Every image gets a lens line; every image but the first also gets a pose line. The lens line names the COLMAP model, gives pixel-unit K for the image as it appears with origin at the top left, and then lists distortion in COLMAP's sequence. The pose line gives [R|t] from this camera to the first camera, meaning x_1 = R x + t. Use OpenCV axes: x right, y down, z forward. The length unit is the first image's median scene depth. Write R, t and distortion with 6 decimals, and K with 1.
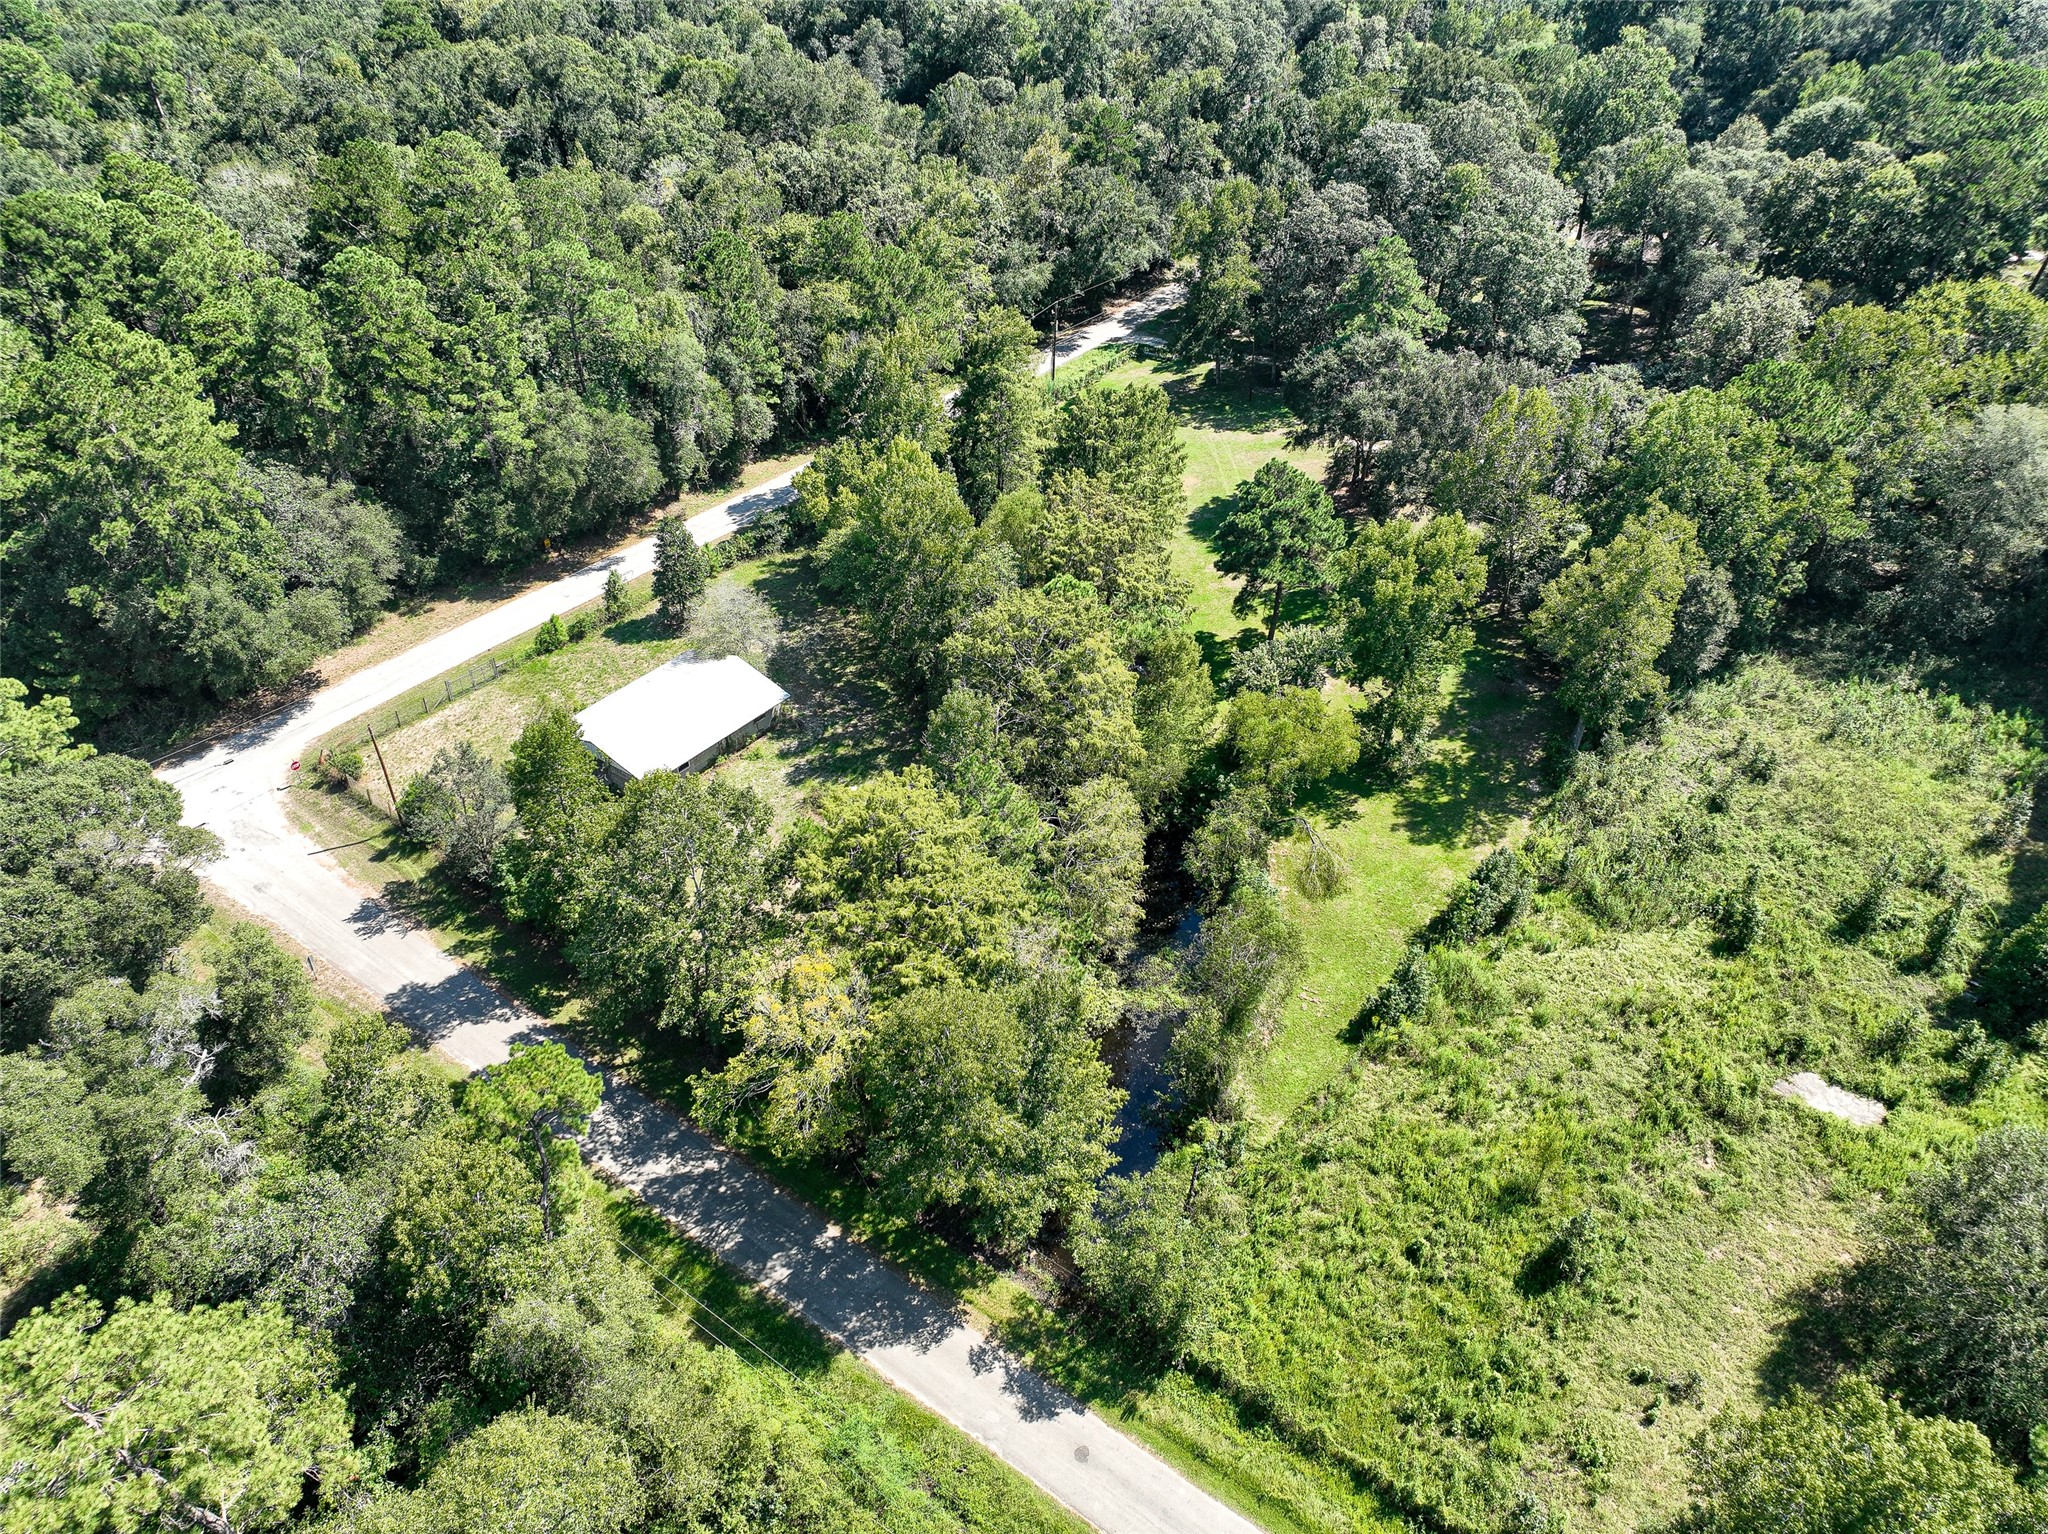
lens RADIAL K [[1474.2, 0, 1024.0], [0, 1474.2, 767.0], [0, 0, 1]] dist [-0.003470, -0.000762]
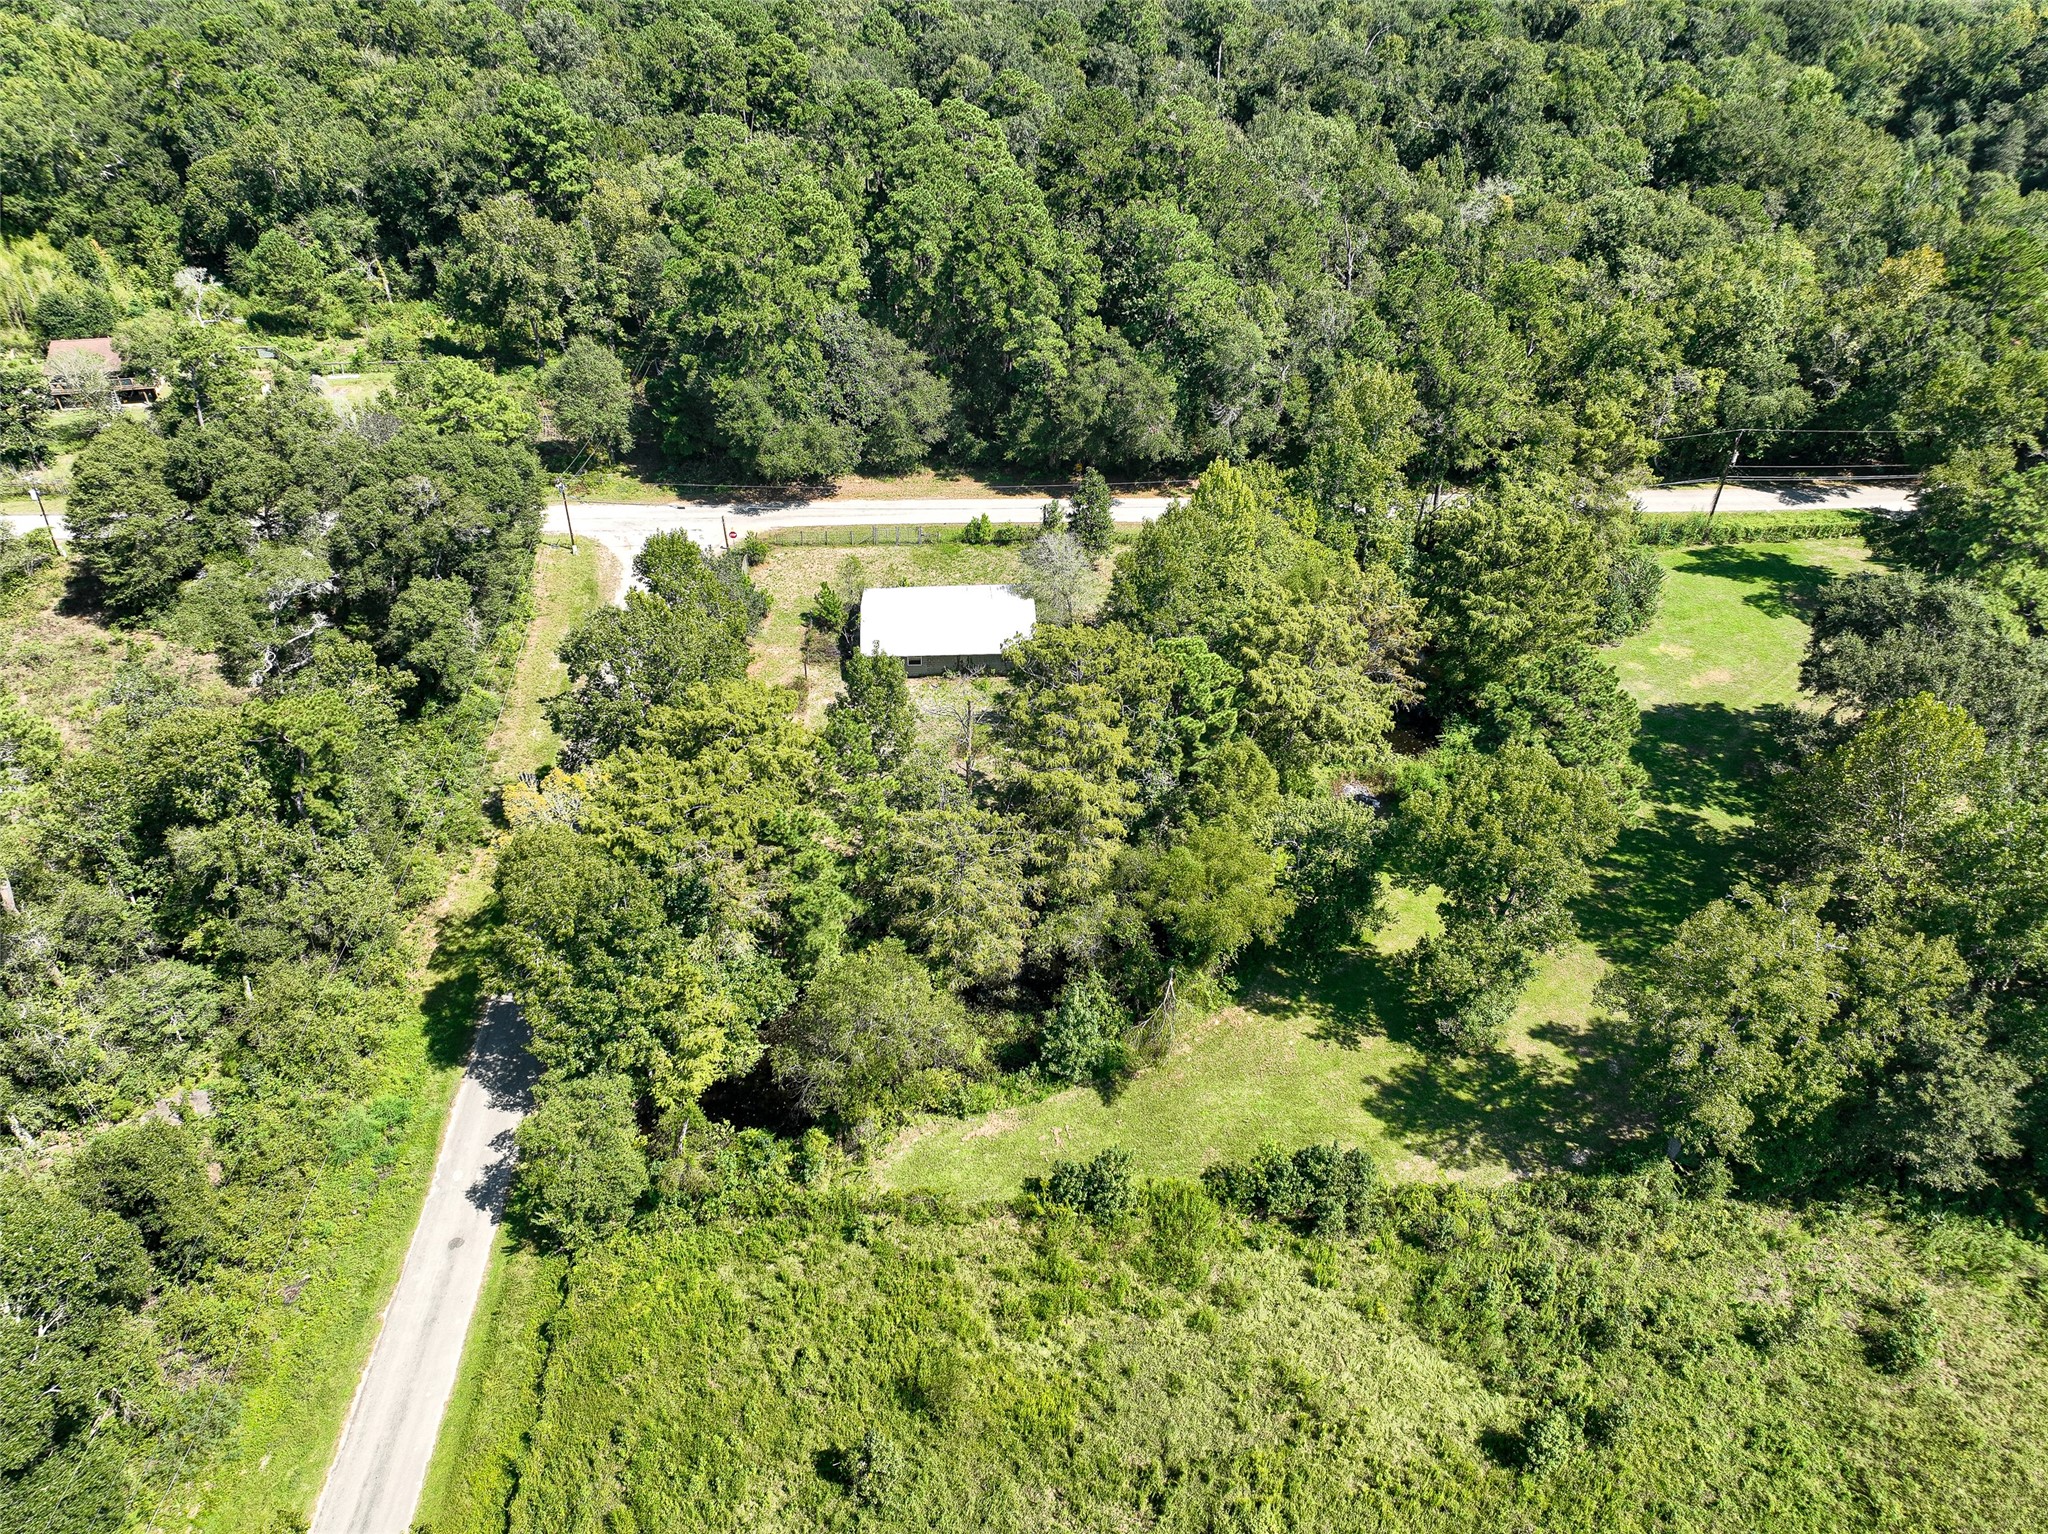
lens RADIAL K [[1446.3, 0, 1022.1], [0, 1446.3, 772.1], [0, 0, 1]] dist [0.000404, 0.016797]
pose [[0.635452, 0.464106, -0.617094, 0.516610], [-0.457350, 0.870154, 0.183473, -0.159669], [0.622119, 0.165640, 0.765201, 0.213890]]
